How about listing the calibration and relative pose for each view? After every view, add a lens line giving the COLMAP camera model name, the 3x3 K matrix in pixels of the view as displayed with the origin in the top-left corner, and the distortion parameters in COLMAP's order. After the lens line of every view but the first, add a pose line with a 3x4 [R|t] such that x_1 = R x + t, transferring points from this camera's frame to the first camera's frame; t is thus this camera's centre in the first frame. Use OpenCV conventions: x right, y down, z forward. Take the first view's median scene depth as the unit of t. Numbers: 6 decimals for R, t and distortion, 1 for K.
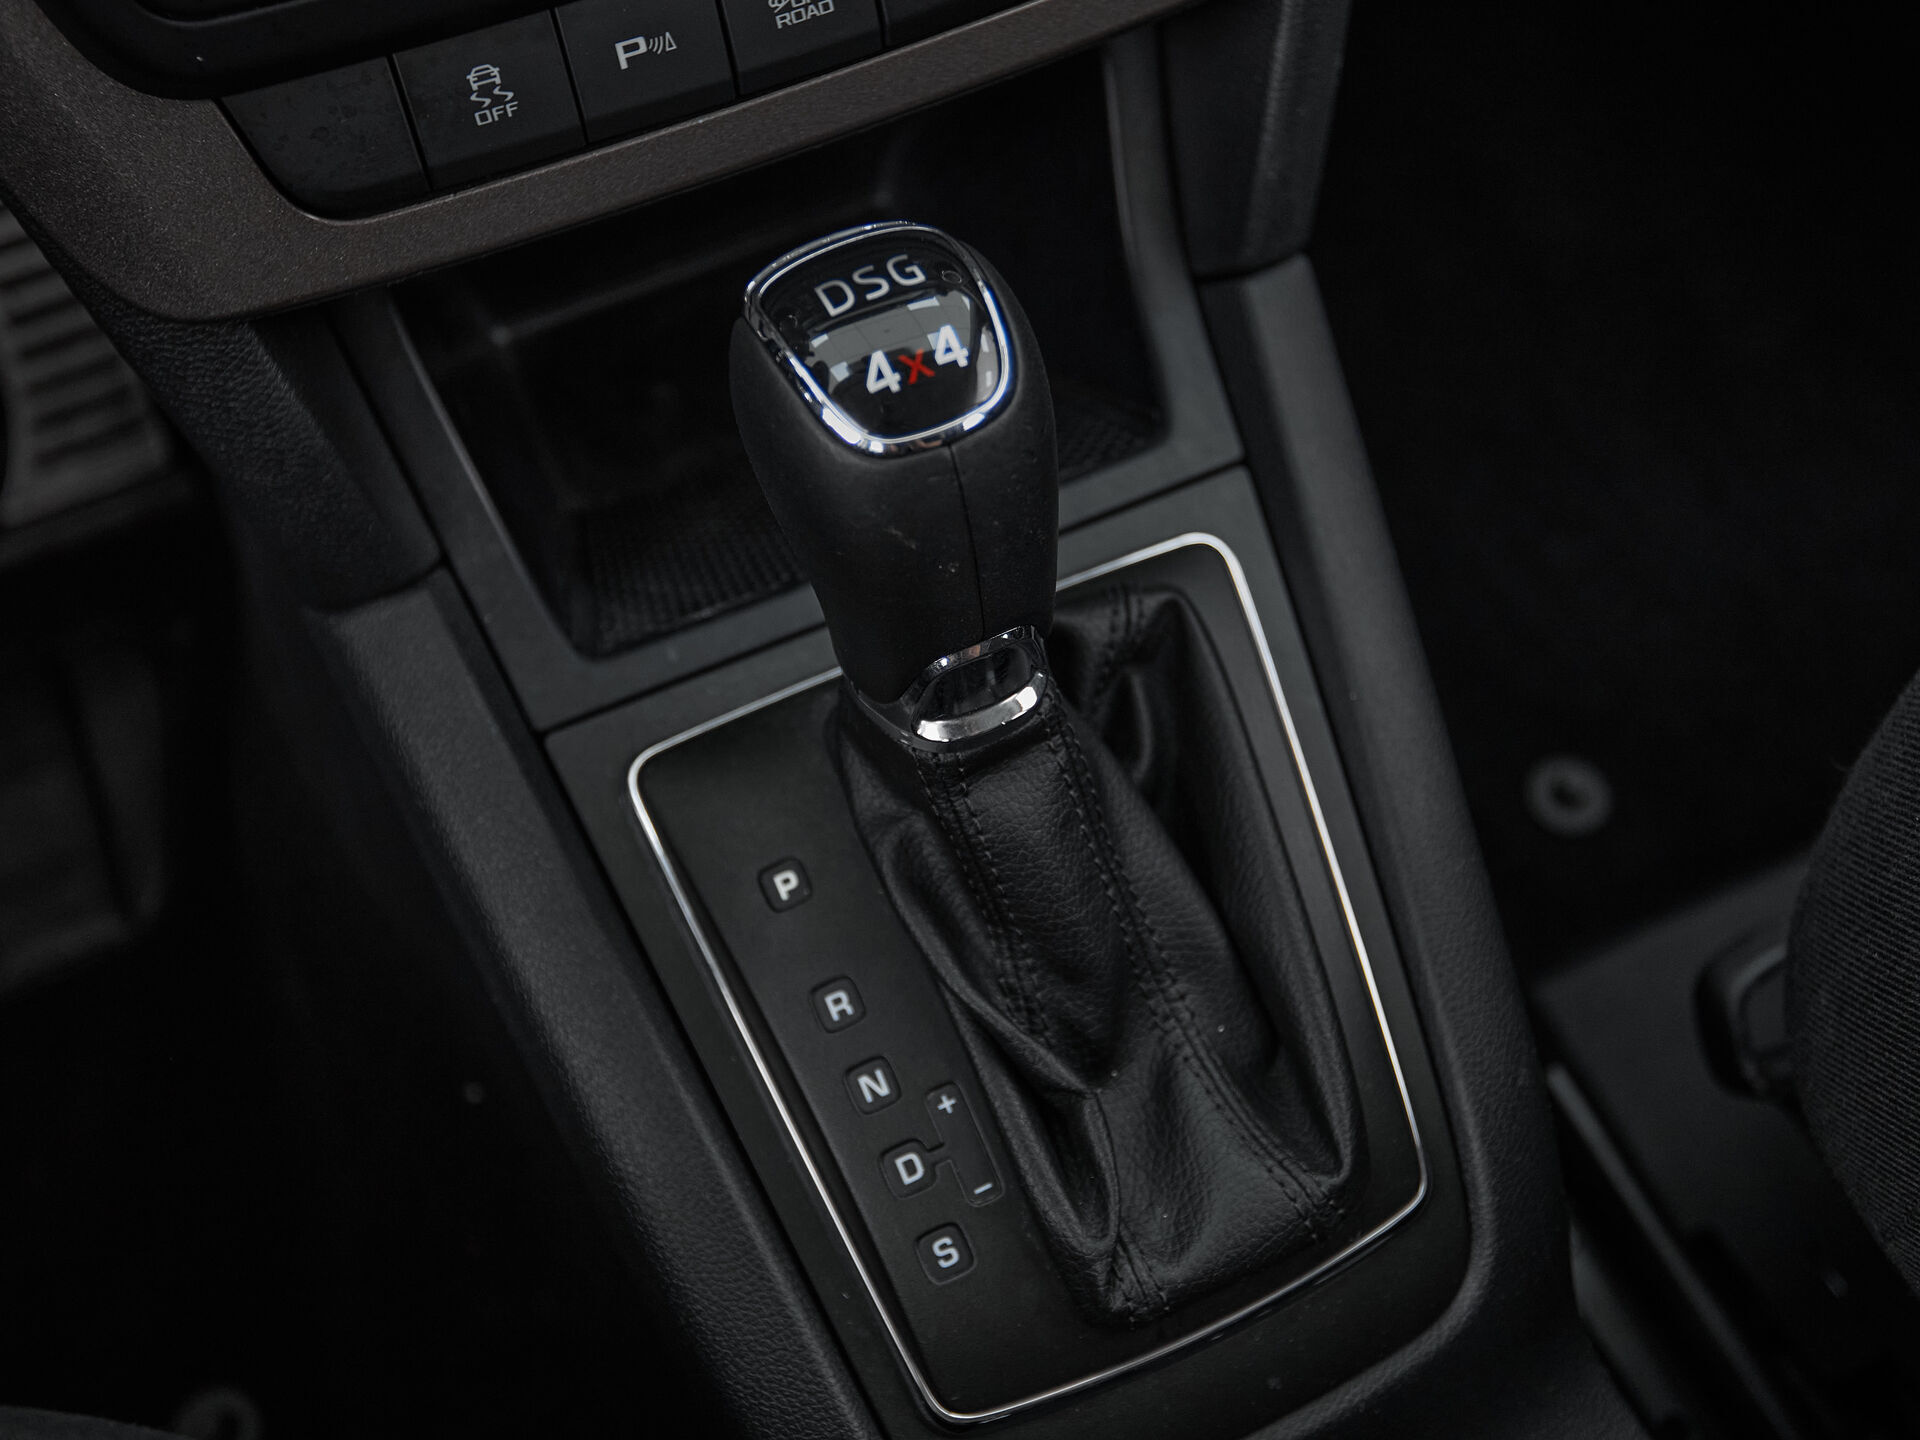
lens RADIAL K [[1951.3, 0, 958.4], [0, 1951.3, 610.4], [0, 0, 1]] dist [0.013955, 0.007904]
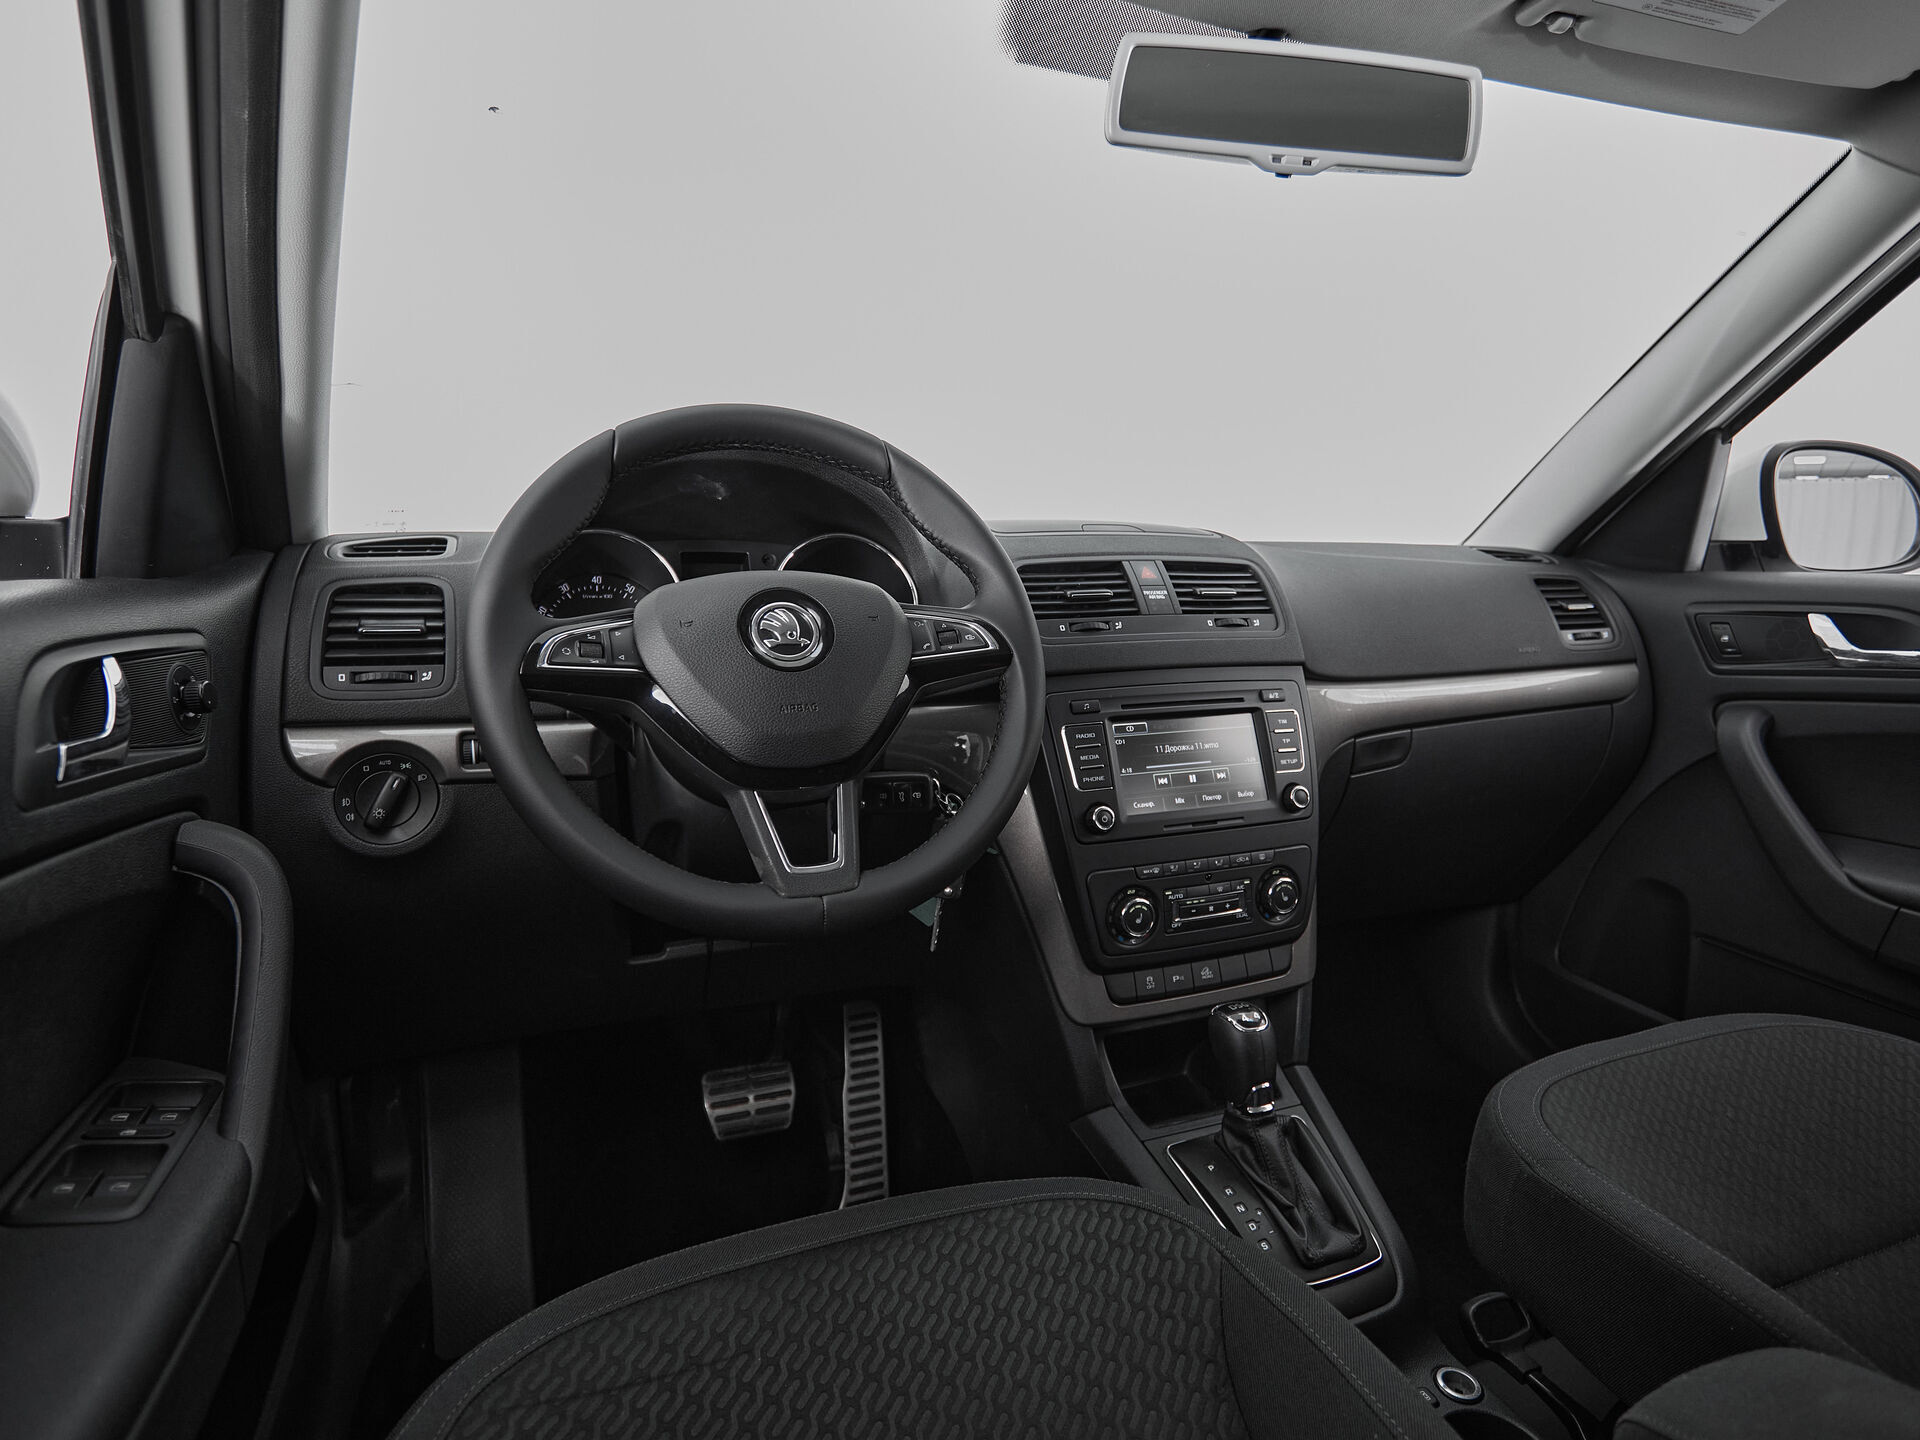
lens RADIAL K [[1068.1, 0, 967.6], [0, 1068.1, 712.7], [0, 0, 1]] dist [-0.001225, -0.000458]
pose [[0.997346, 0.044533, -0.057602, -0.535046], [-0.072207, 0.706477, -0.704042, 1.130684], [0.009341, 0.706333, 0.707818, -1.347856]]
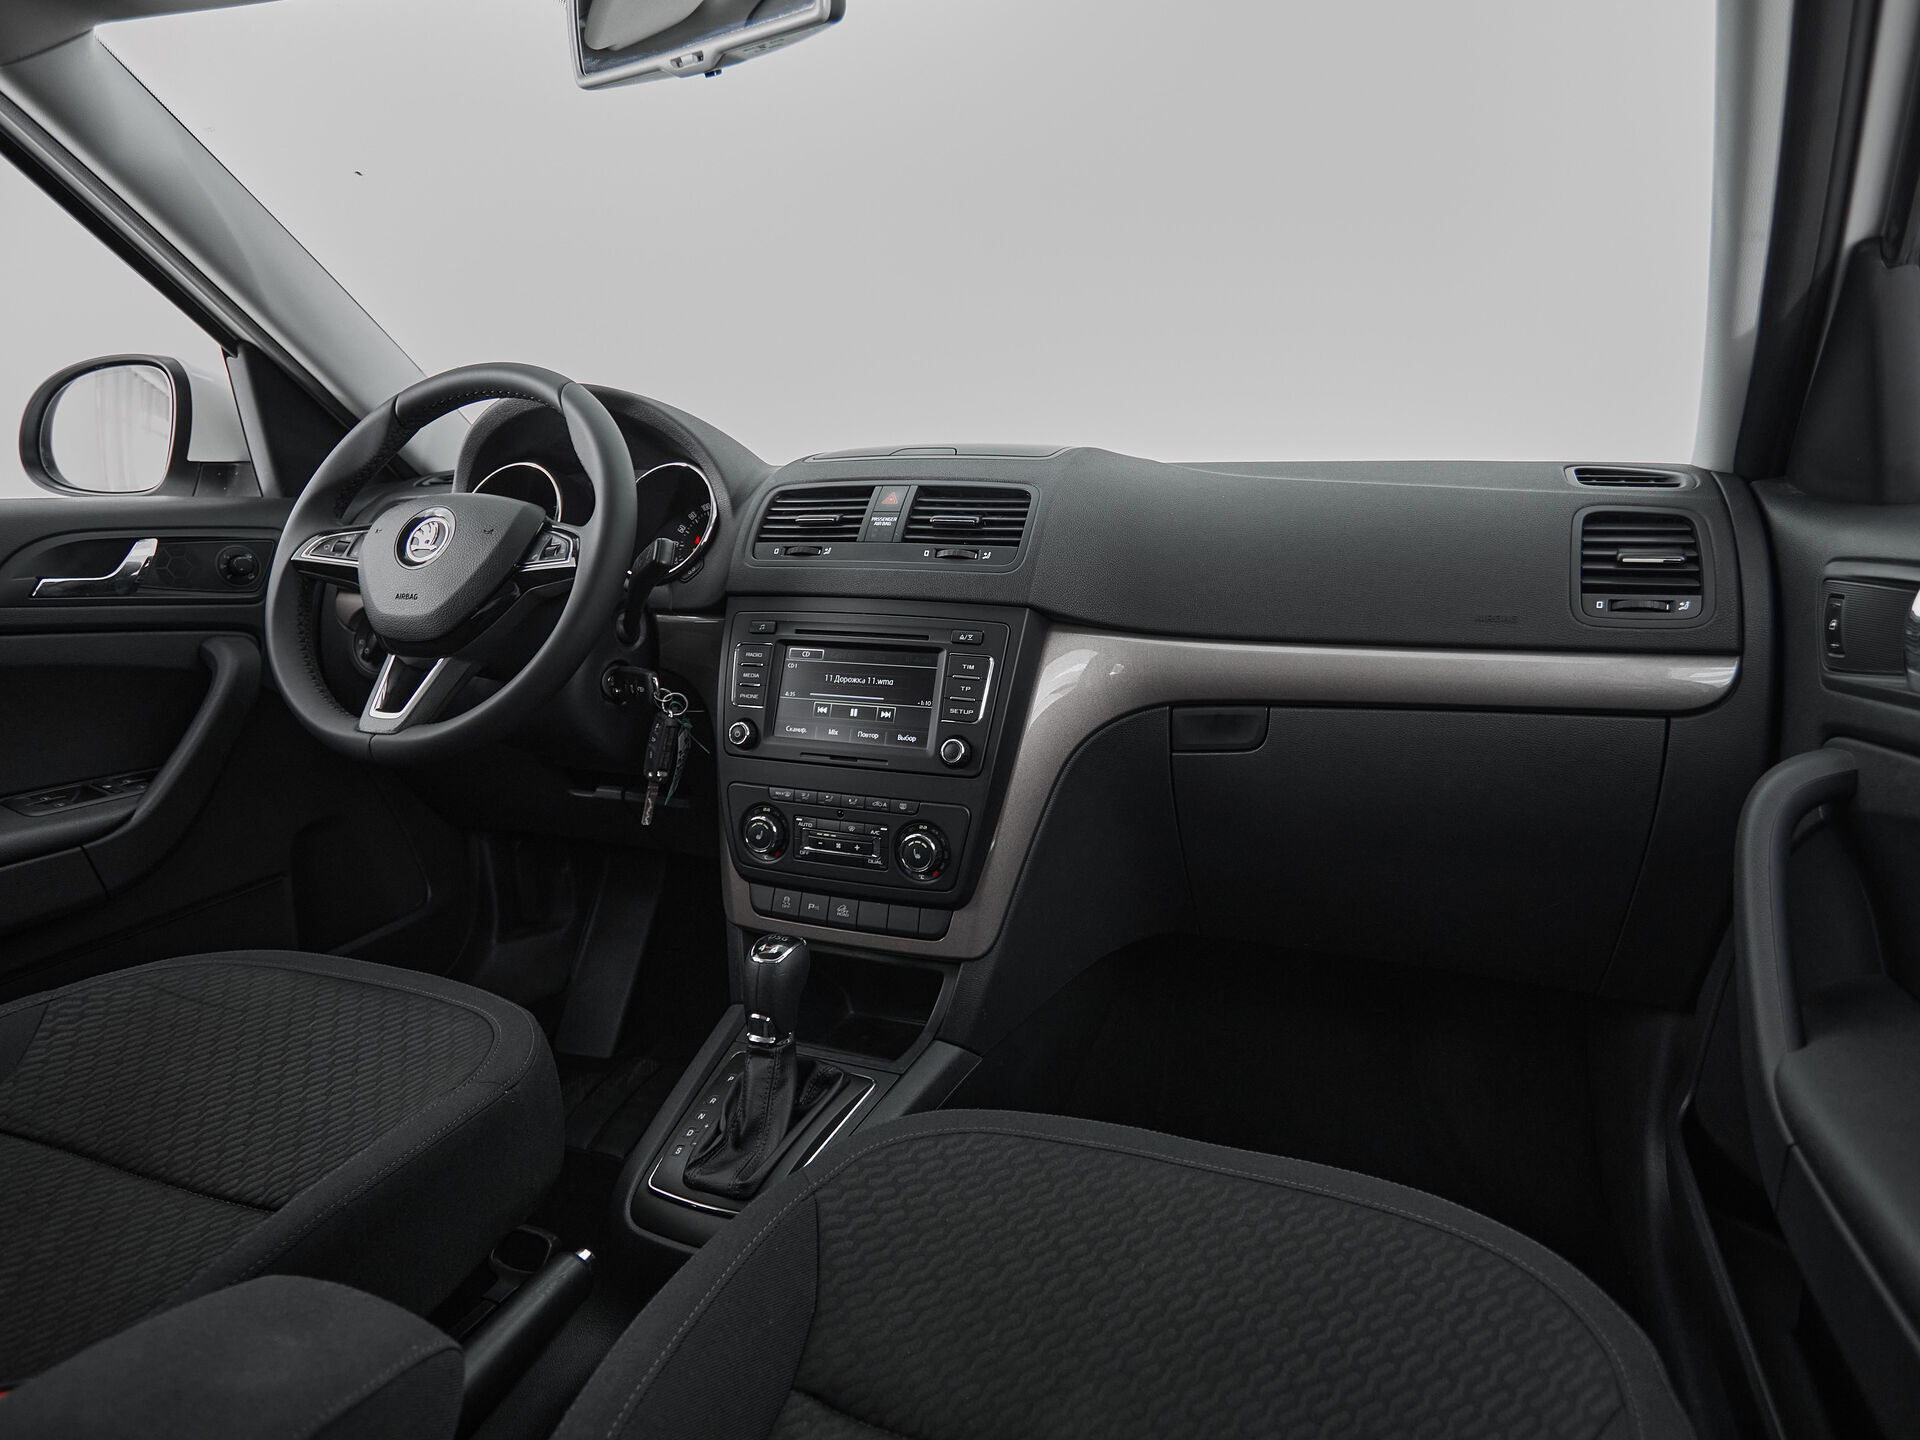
lens RADIAL K [[1083.1, 0, 1007.4], [0, 1083.1, 716.2], [0, 0, 1]] dist [-0.001592, -0.000898]
pose [[0.694532, 0.181302, -0.696243, 1.914804], [-0.590574, 0.696370, -0.407788, 0.202607], [0.410910, 0.694405, 0.590724, -0.740595]]
